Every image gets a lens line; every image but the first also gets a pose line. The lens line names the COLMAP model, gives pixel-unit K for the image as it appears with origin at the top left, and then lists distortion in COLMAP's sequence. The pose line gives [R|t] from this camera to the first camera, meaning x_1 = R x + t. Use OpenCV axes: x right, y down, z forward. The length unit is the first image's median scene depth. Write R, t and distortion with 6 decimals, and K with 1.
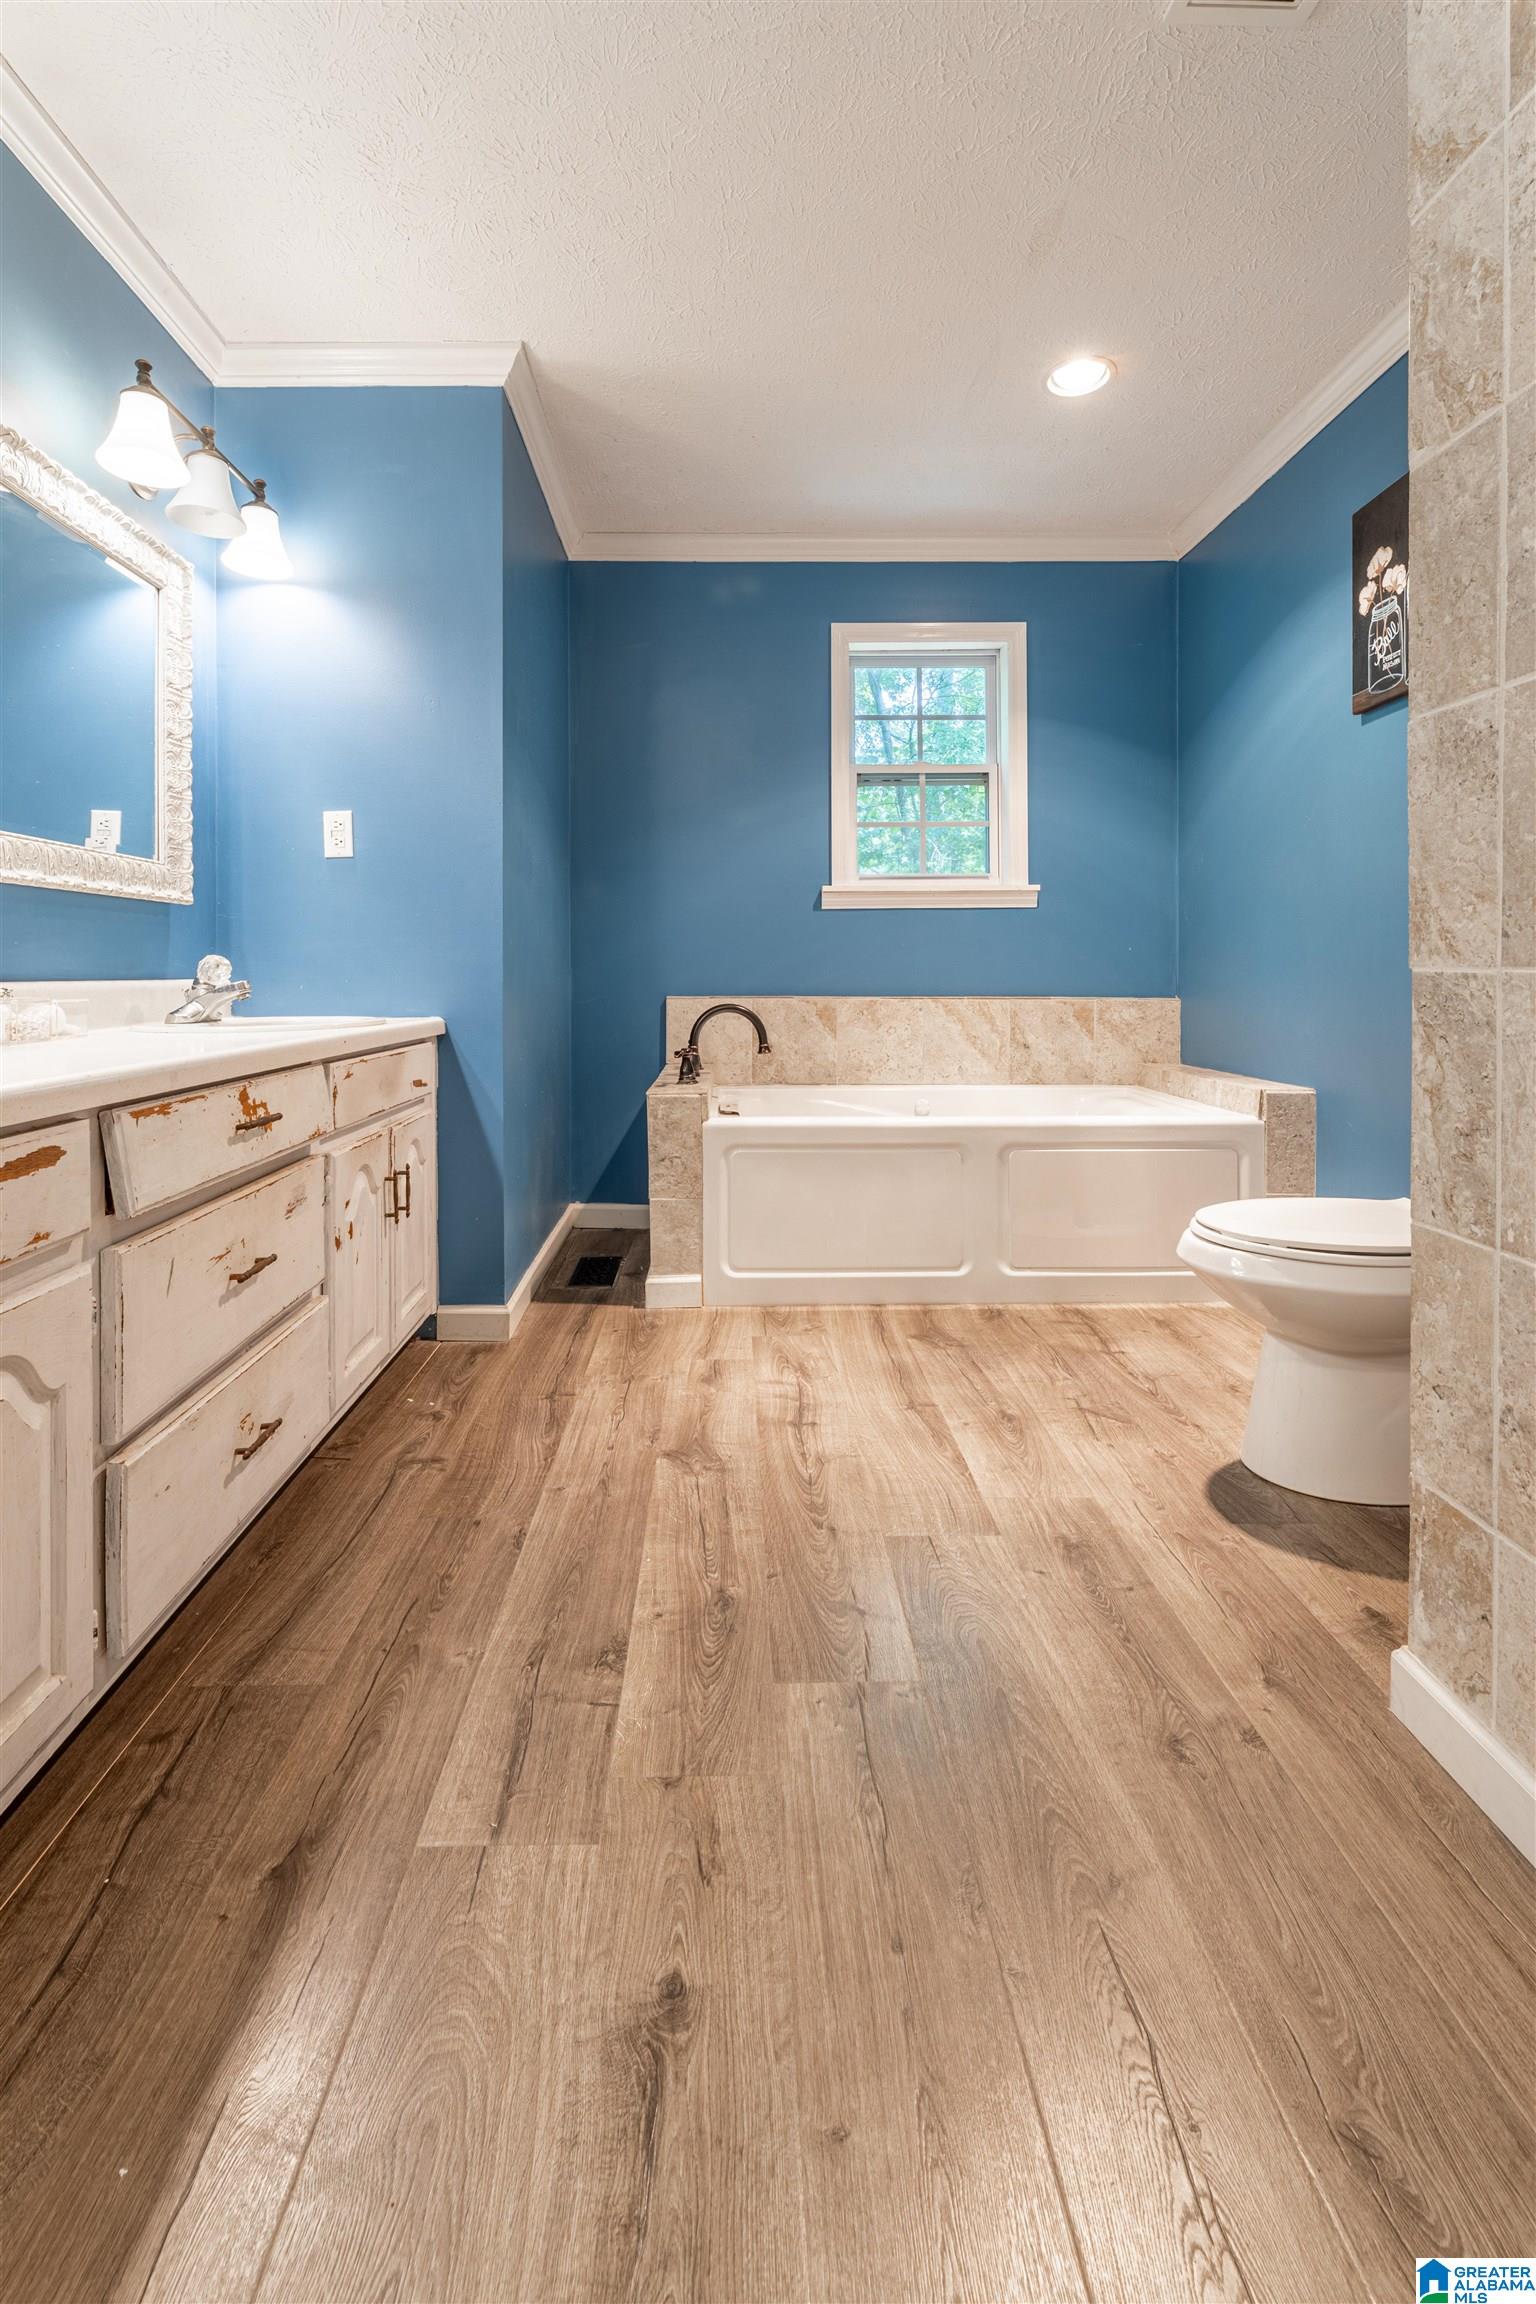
lens RADIAL K [[987.4, 0, 737.5], [0, 987.4, 988.0], [0, 0, 1]] dist [0.001791, -0.000728]
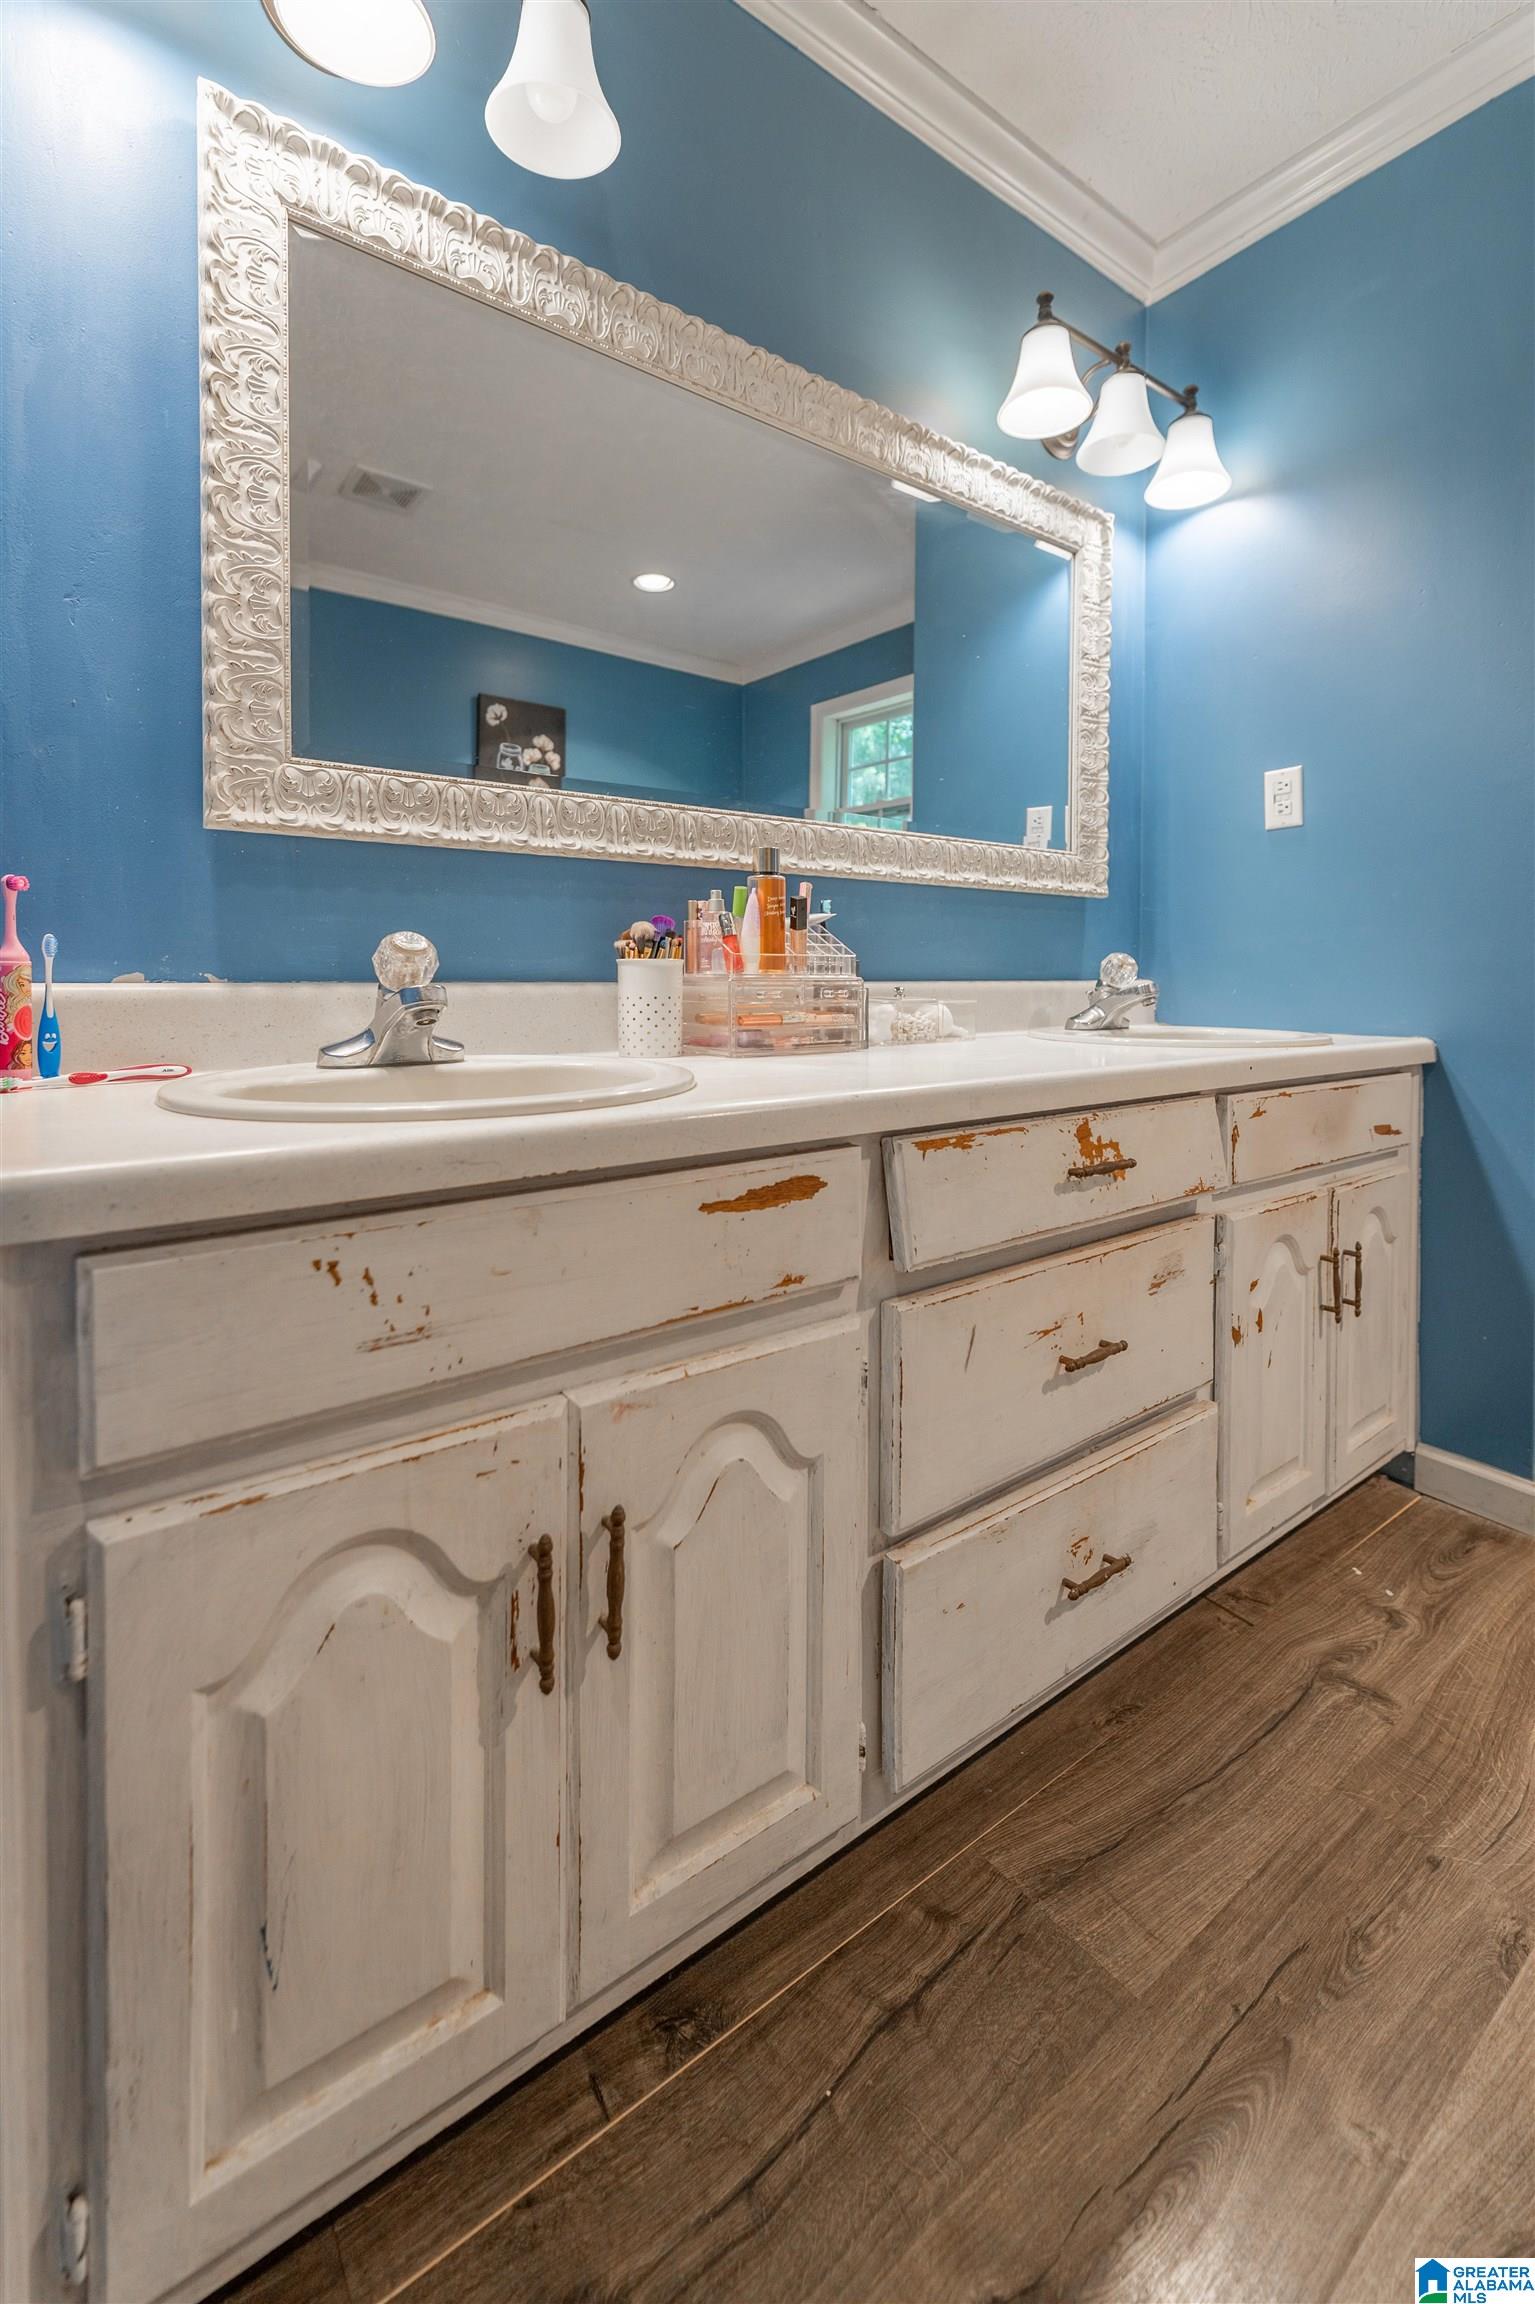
lens RADIAL K [[987.4, 0, 737.0], [0, 987.4, 988.0], [0, 0, 1]] dist [0.001791, -0.000728]
pose [[0.582544, 0.017377, -0.812614, -0.022281], [-0.017619, 0.999806, 0.008749, -0.005034], [0.812609, 0.009220, 0.582737, 0.262510]]
